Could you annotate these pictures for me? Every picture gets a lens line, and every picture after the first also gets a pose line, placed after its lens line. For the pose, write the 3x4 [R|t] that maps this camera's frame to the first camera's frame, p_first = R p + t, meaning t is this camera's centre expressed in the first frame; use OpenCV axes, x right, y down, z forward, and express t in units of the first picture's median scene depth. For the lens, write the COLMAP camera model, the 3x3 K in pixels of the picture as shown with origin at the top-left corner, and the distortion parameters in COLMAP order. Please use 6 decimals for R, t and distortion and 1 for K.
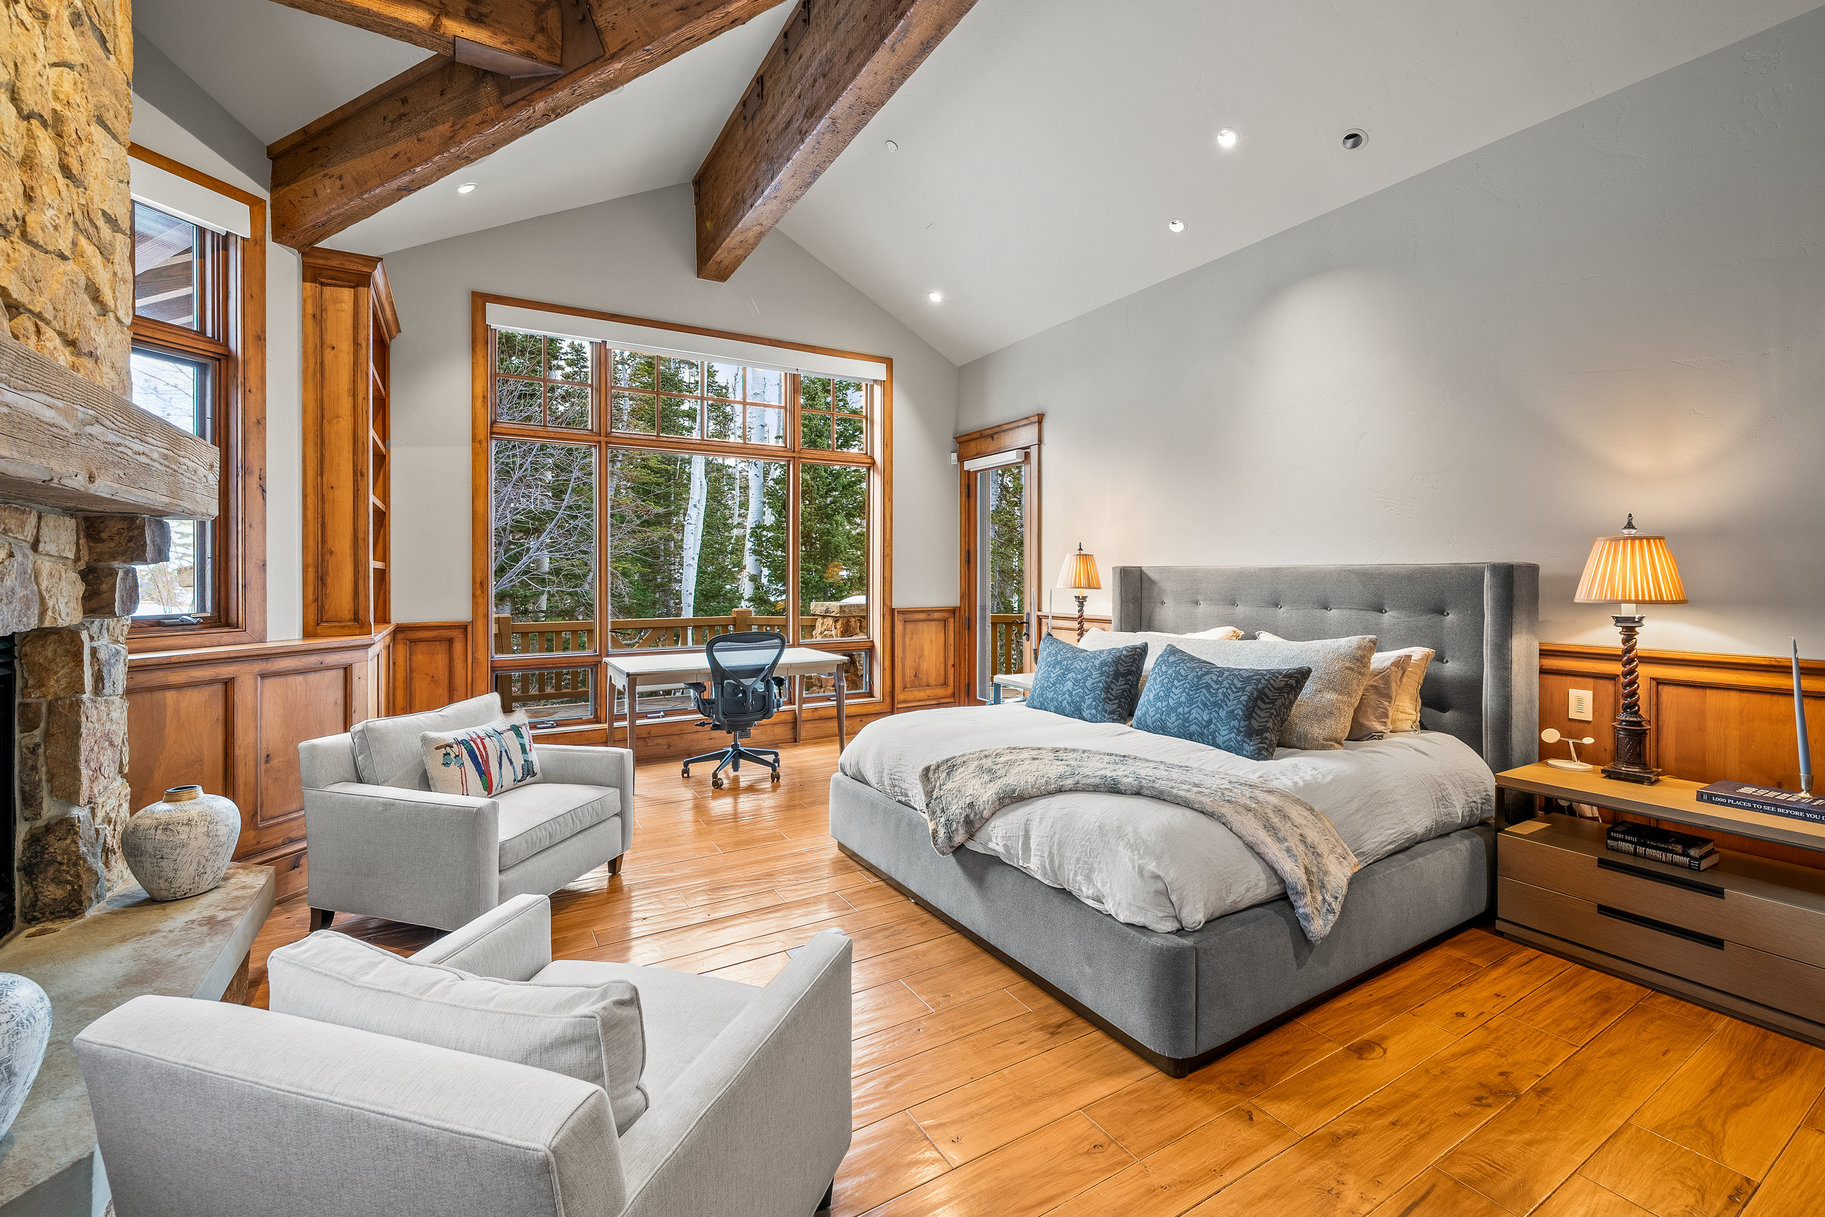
lens RADIAL K [[759.9, 0, 910.2], [0, 759.9, 576.0], [0, 0, 1]] dist [-0.001699, -0.000201]
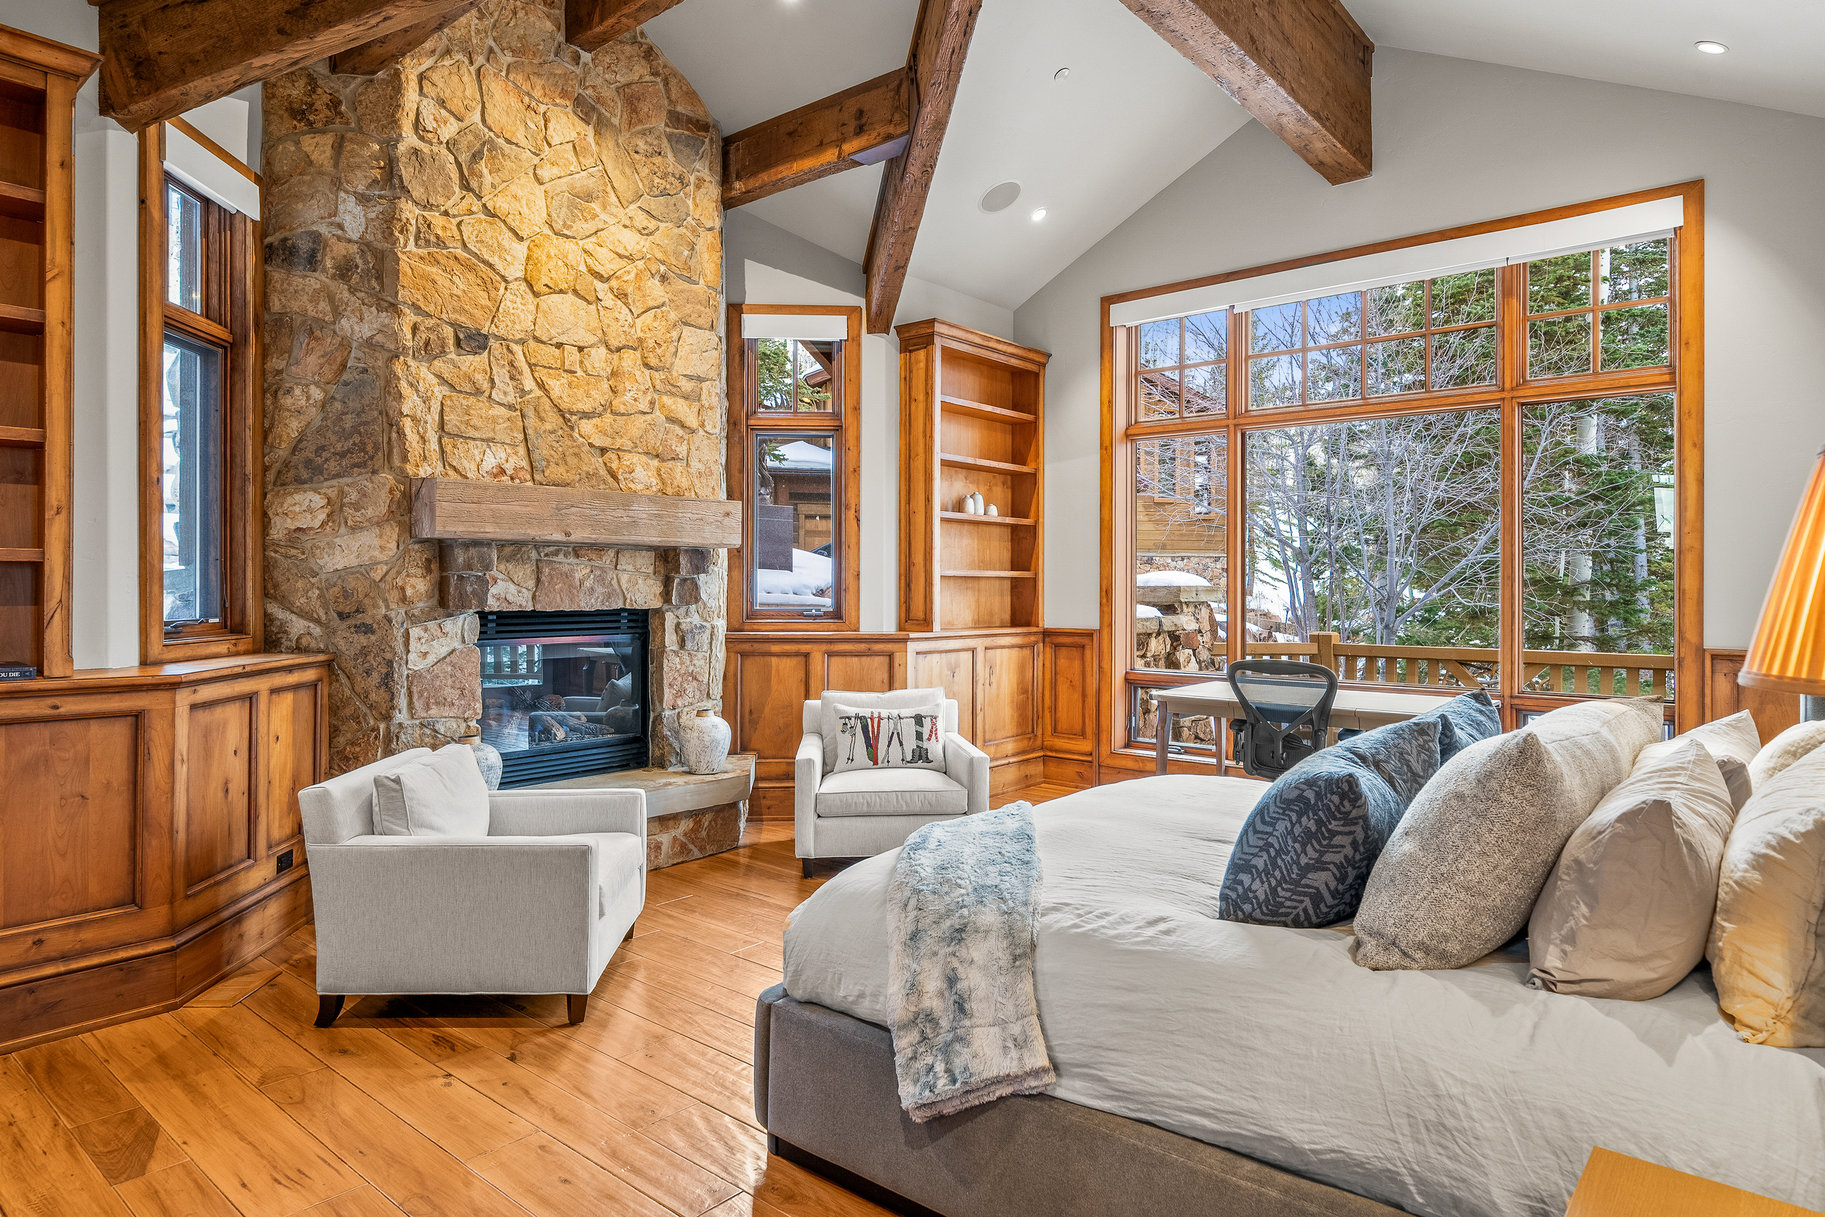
lens RADIAL K [[1065.2, 0, 911.7], [0, 1065.2, 579.1], [0, 0, 1]] dist [0.001223, -0.000008]
pose [[0.334627, -0.000229, -0.942351, 0.982787], [-0.005683, 0.999981, -0.002261, -0.003008], [0.942334, 0.006112, 0.334619, 0.455434]]
